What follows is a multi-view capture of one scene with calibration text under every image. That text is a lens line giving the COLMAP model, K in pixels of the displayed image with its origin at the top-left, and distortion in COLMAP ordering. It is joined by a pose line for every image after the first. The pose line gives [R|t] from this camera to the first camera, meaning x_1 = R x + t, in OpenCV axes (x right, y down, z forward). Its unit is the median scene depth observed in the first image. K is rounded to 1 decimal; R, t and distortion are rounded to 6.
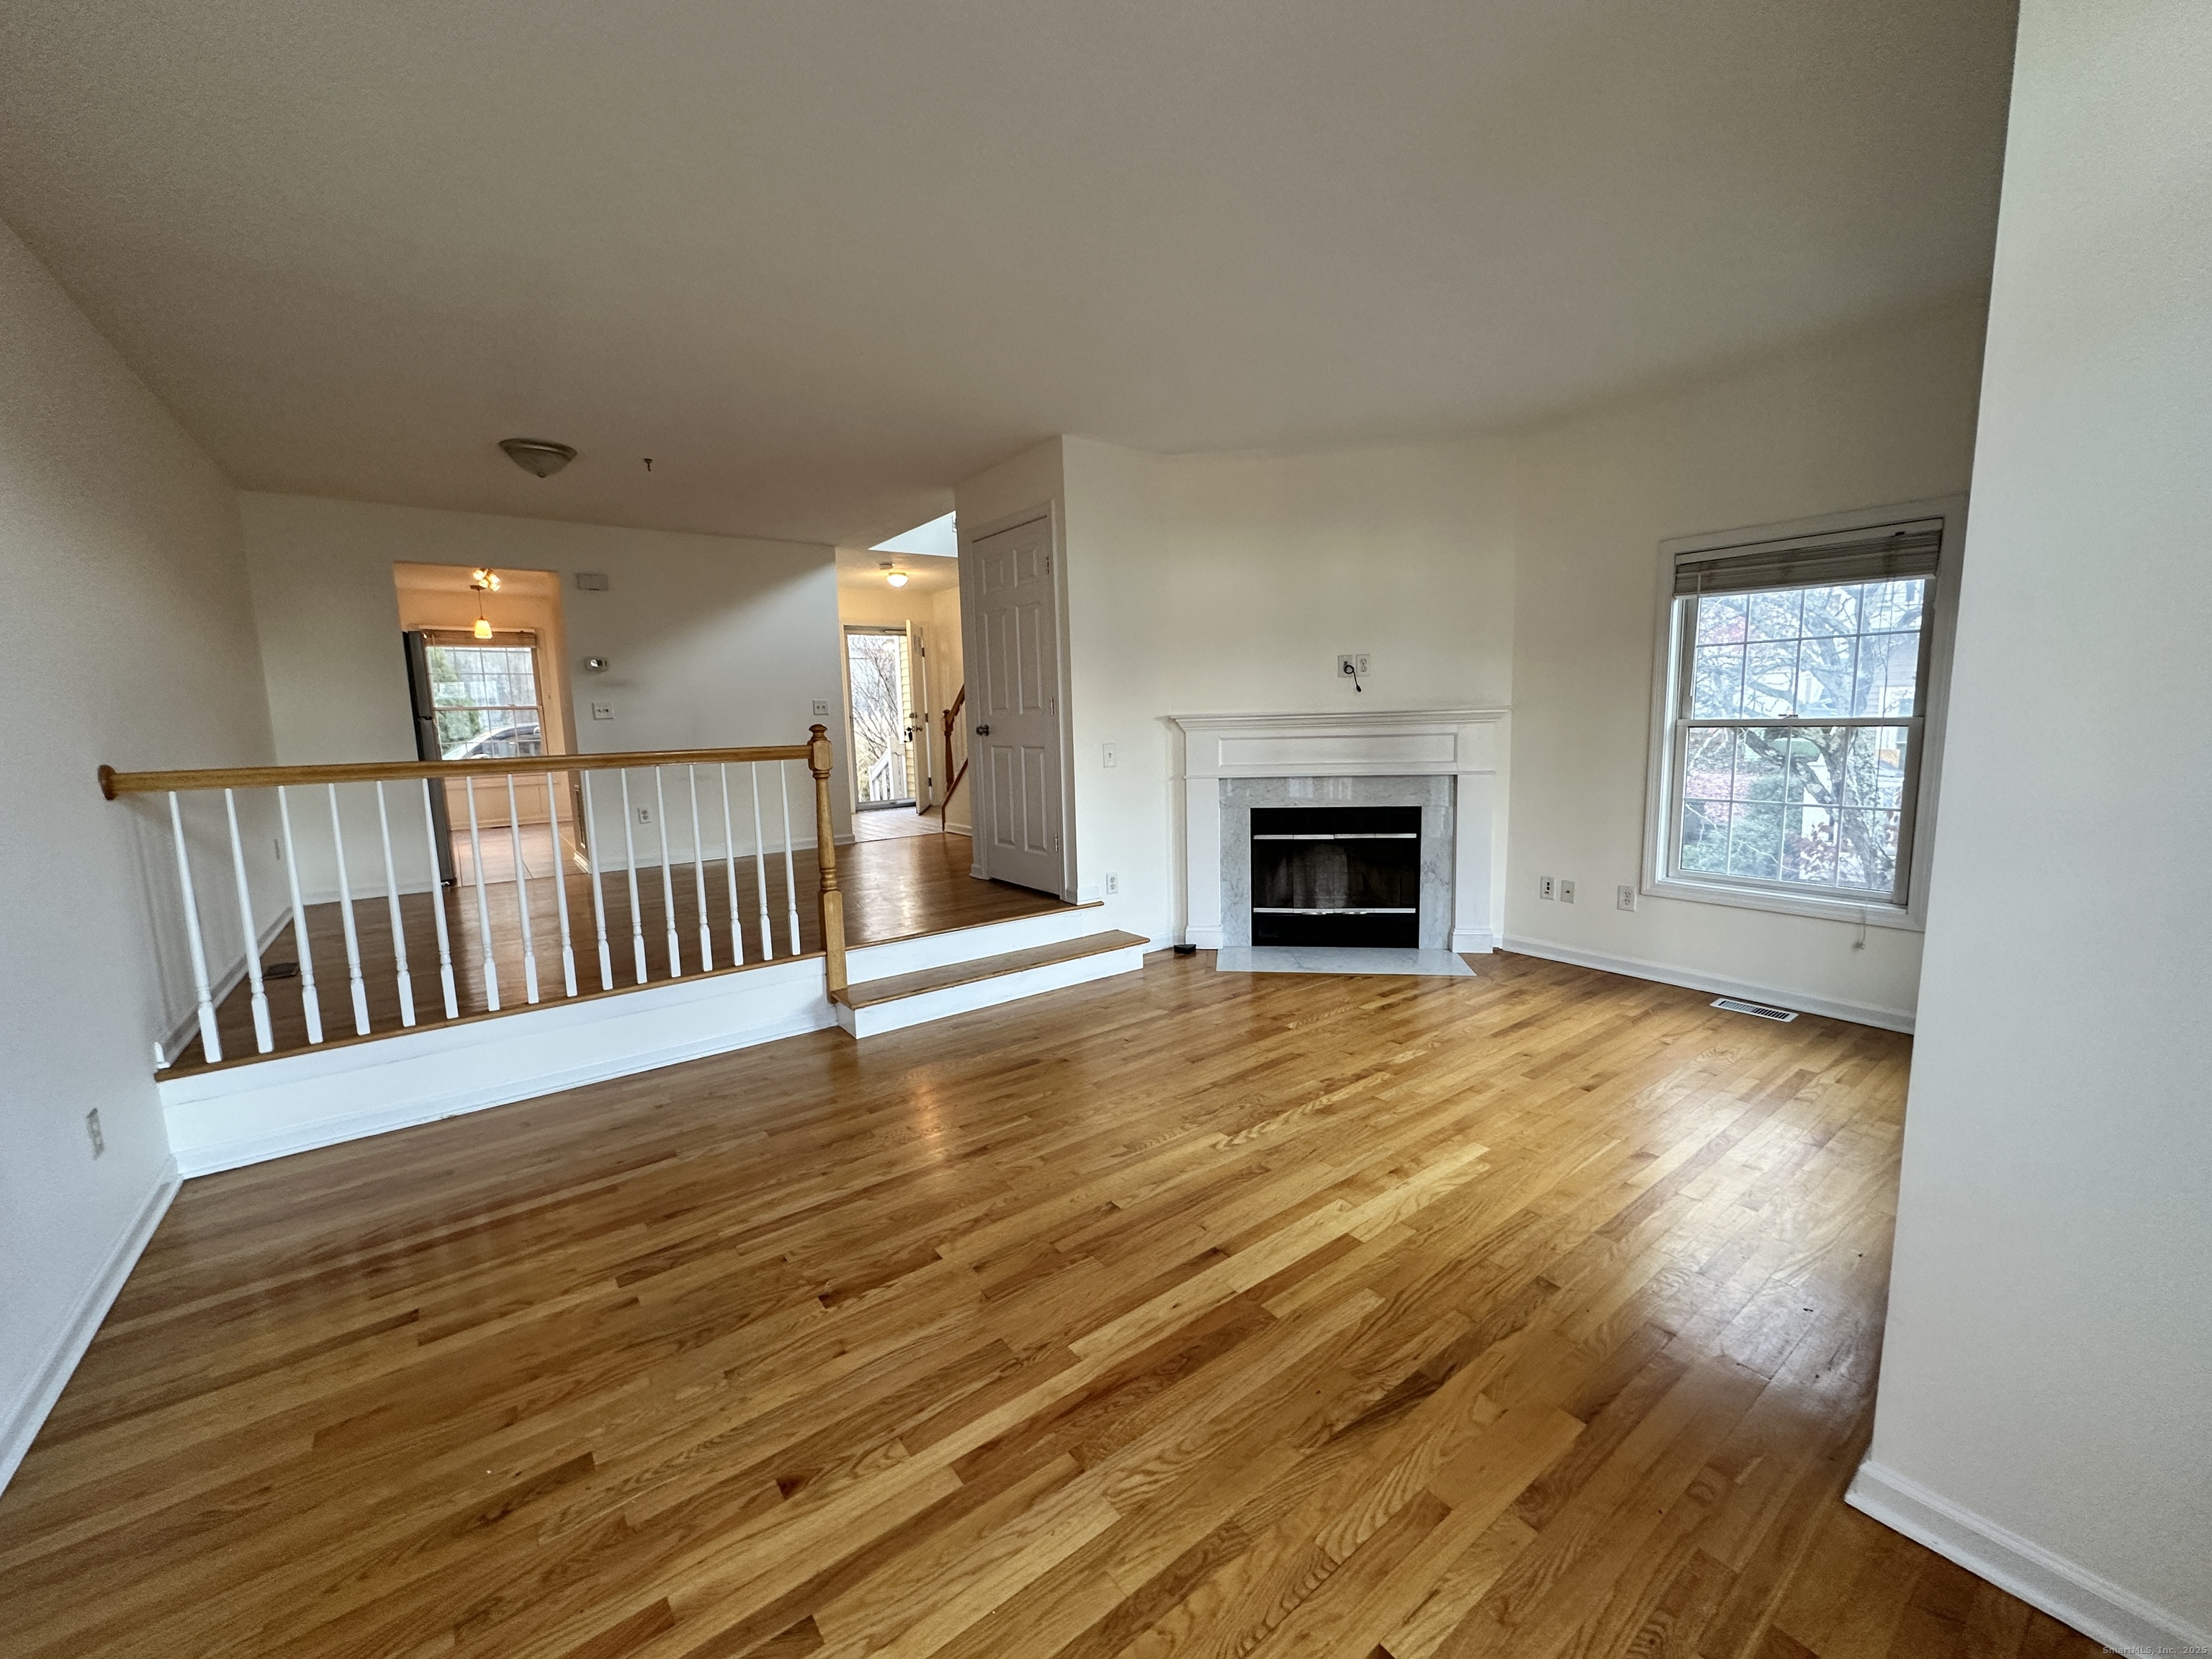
lens RADIAL K [[880.0, 0, 1102.5], [0, 880.0, 826.6], [0, 0, 1]] dist [-0.001583, 0.000149]
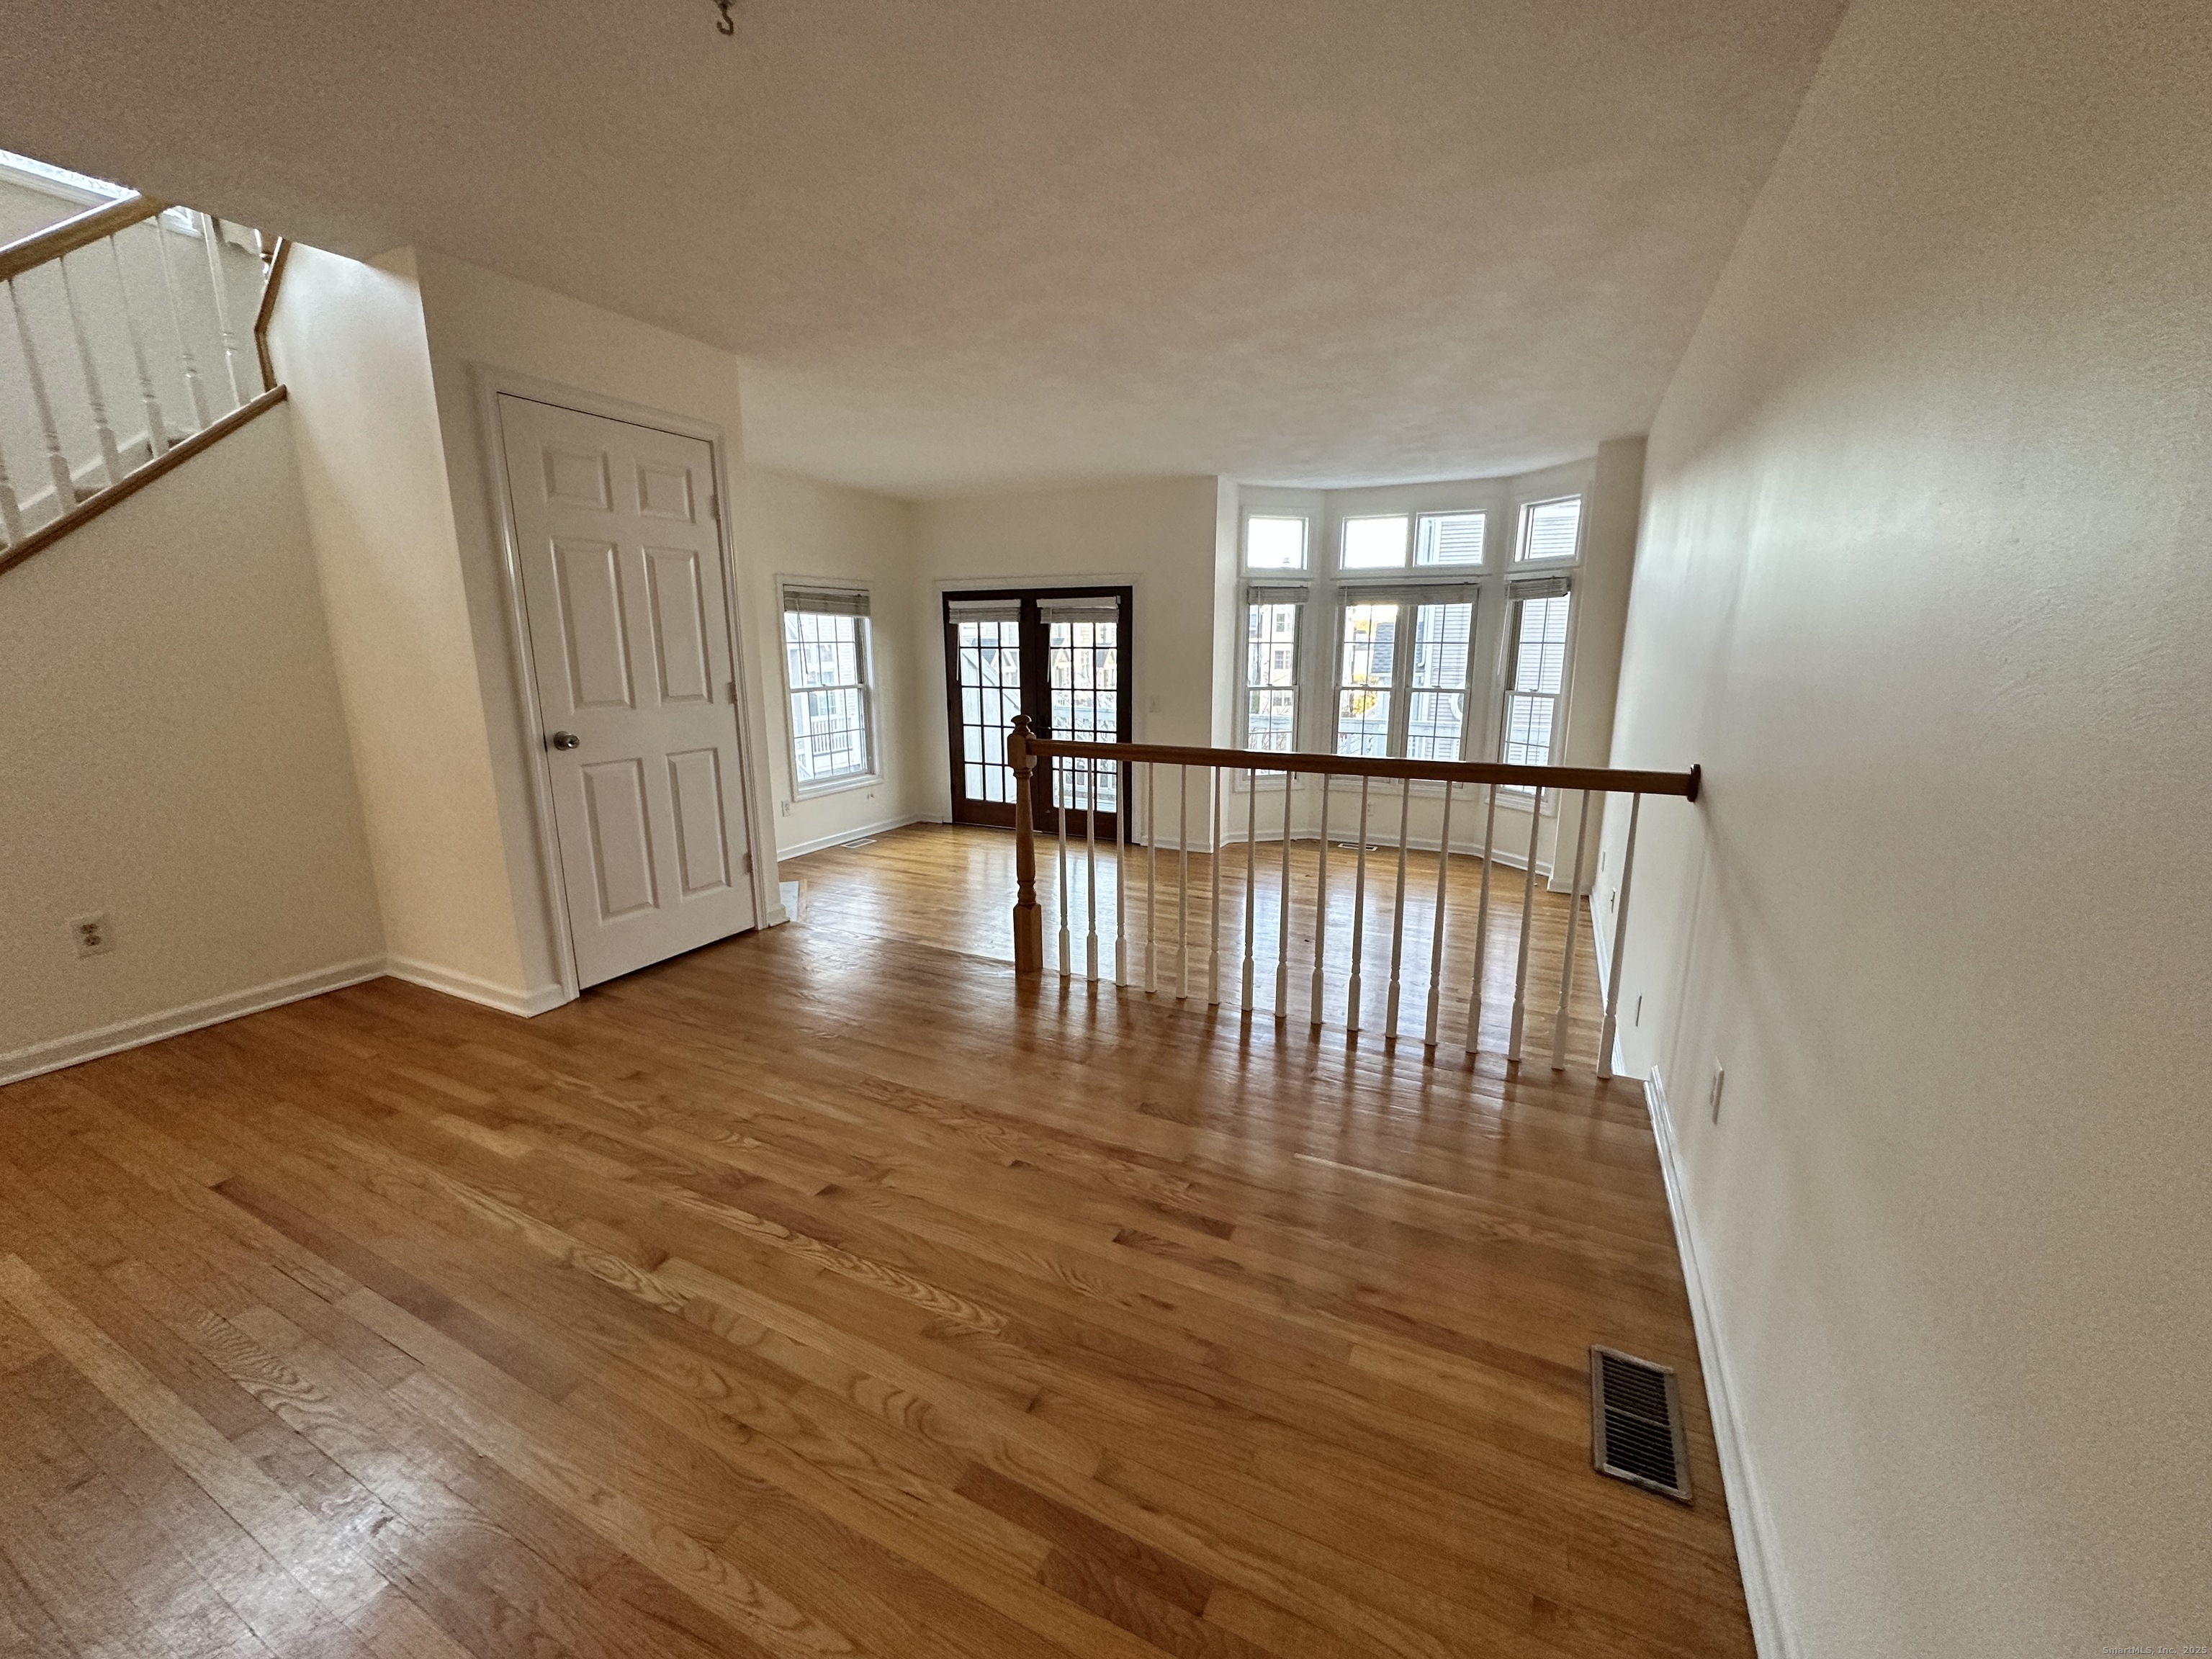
lens RADIAL K [[880.0, 0, 1102.5], [0, 880.0, 826.6], [0, 0, 1]] dist [-0.001583, 0.000149]
pose [[-0.450791, -0.158462, 0.878452, -1.199641], [0.130774, 0.961774, 0.240601, -0.221298], [-0.882998, 0.223339, -0.412836, 1.401892]]
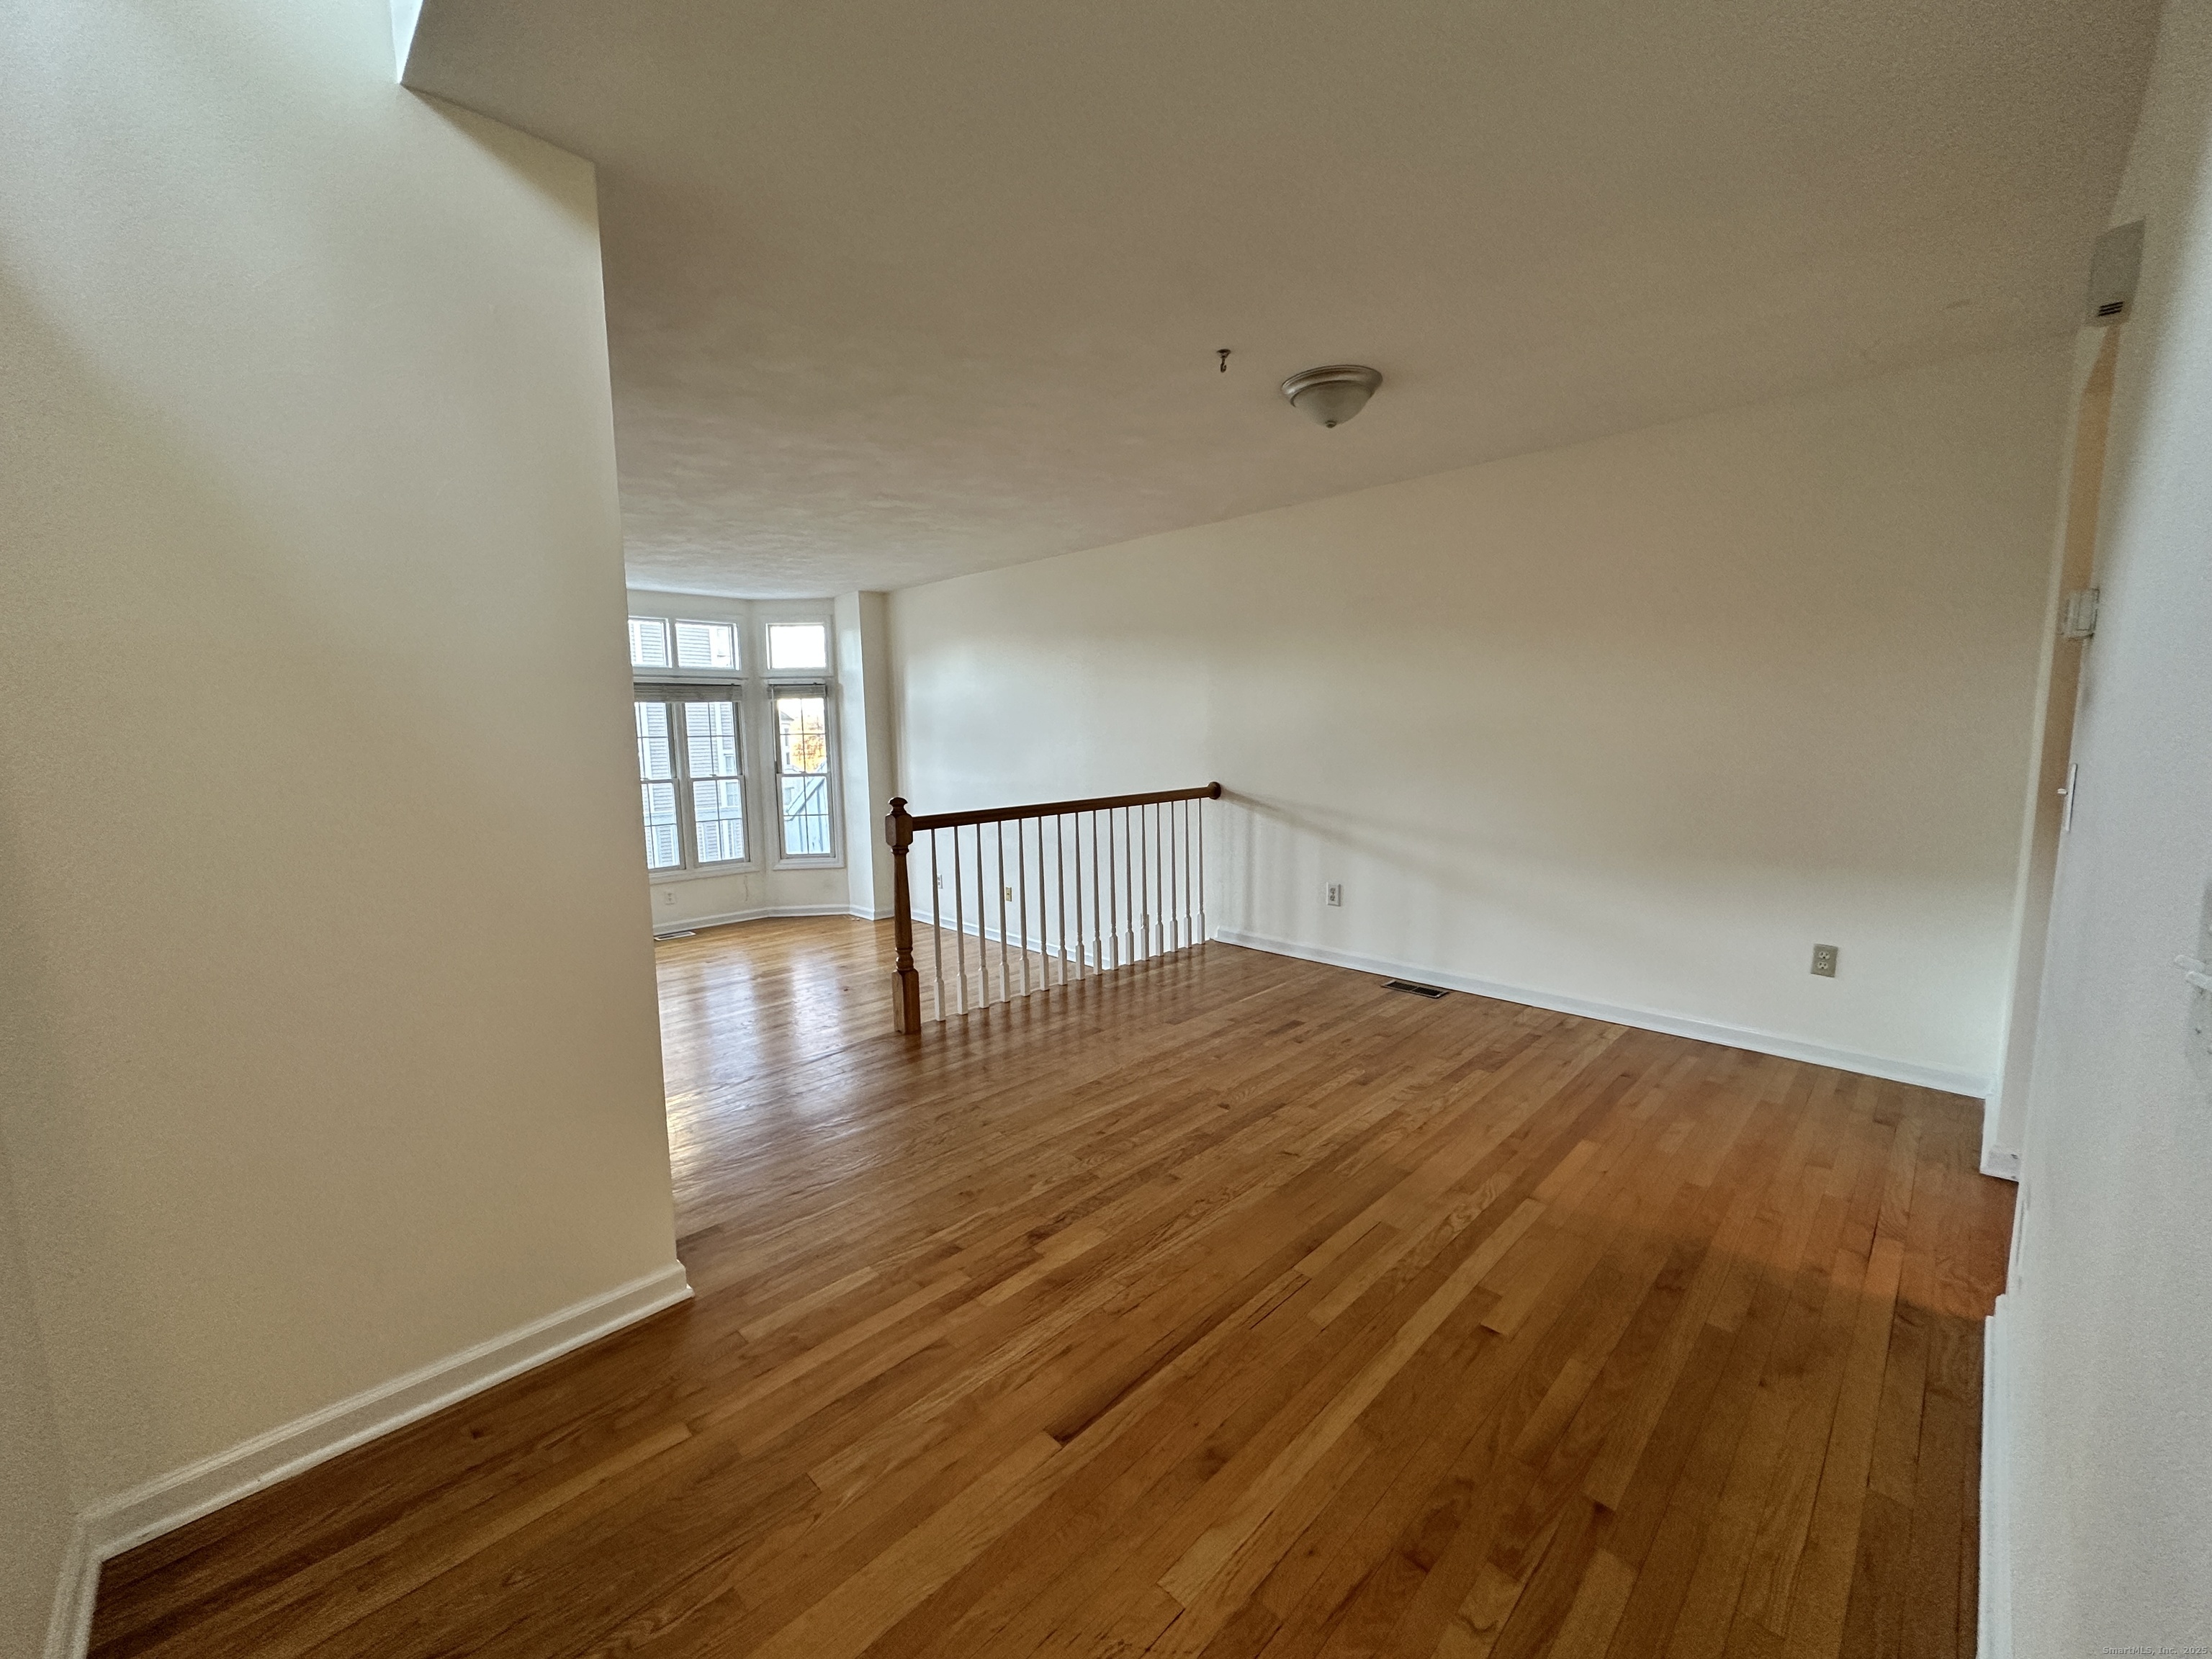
lens RADIAL K [[879.5, 0, 1104.4], [0, 879.5, 830.9], [0, 0, 1]] dist [-0.003589, 0.000877]
pose [[-0.988643, 0.061689, -0.137041, -0.454899], [0.025432, 0.967393, 0.251999, -0.333598], [0.148118, 0.245652, -0.957975, 2.071703]]
